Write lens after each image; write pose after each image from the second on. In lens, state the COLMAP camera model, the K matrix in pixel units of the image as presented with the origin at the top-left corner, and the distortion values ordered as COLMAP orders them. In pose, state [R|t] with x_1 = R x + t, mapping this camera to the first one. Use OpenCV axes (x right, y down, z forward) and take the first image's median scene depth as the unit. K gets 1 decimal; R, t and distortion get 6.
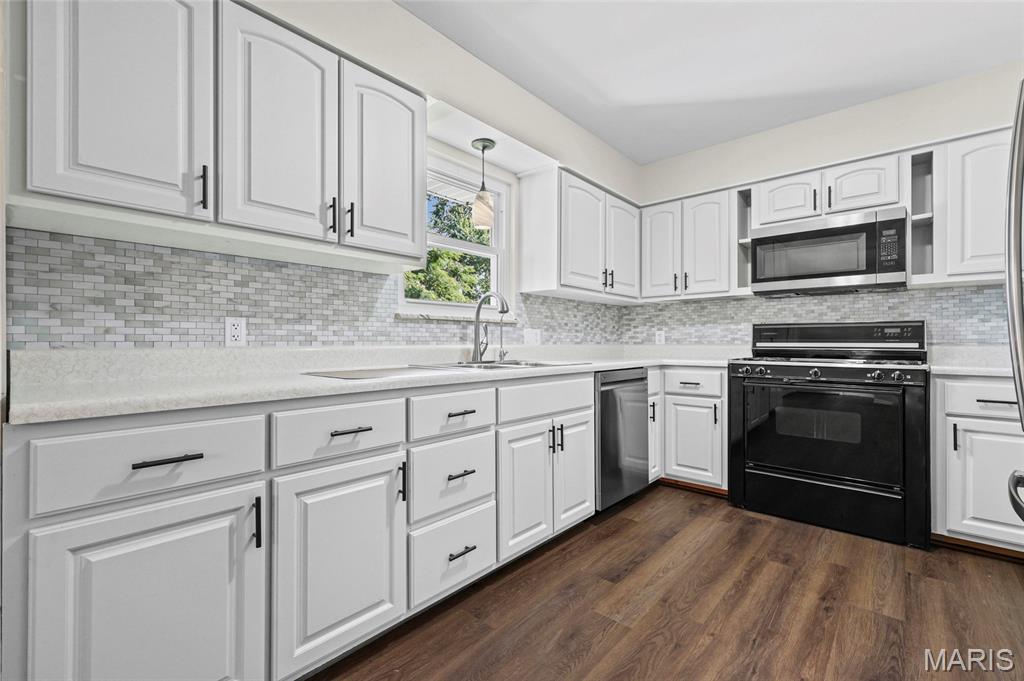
lens RADIAL K [[443.9, 0, 514.5], [0, 443.9, 338.4], [0, 0, 1]] dist [-0.004645, -0.000410]
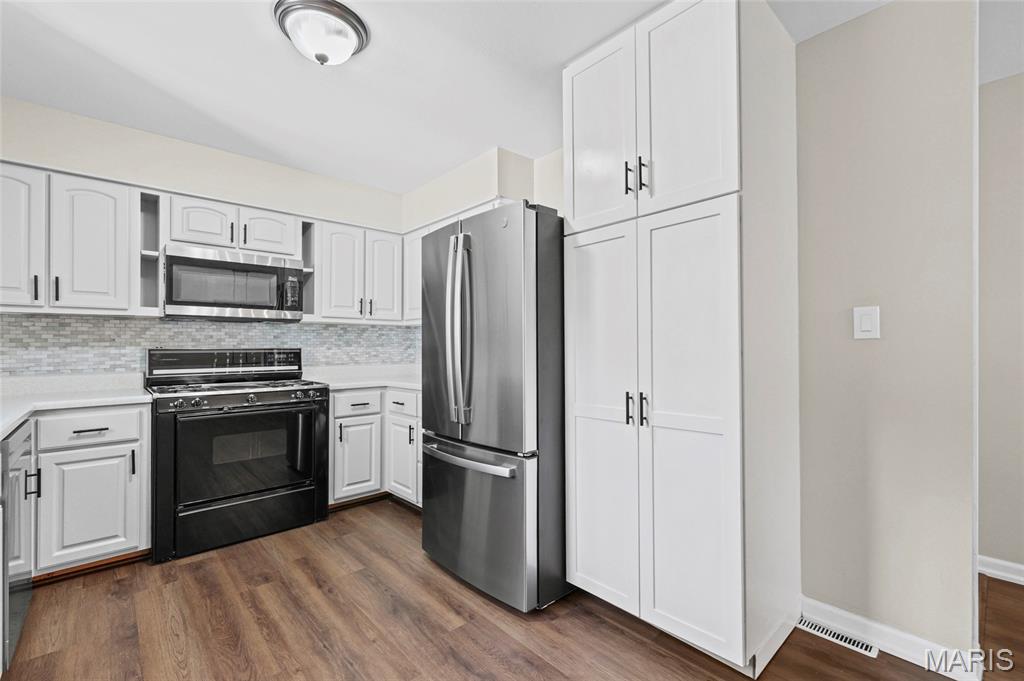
lens RADIAL K [[443.9, 0, 515.2], [0, 443.9, 345.2], [0, 0, 1]] dist [-0.004645, -0.000410]
pose [[0.090540, 0.002163, 0.995890, -0.320673], [-0.004147, 0.999990, -0.001795, -0.049916], [-0.995884, -0.003968, 0.090549, 0.250058]]
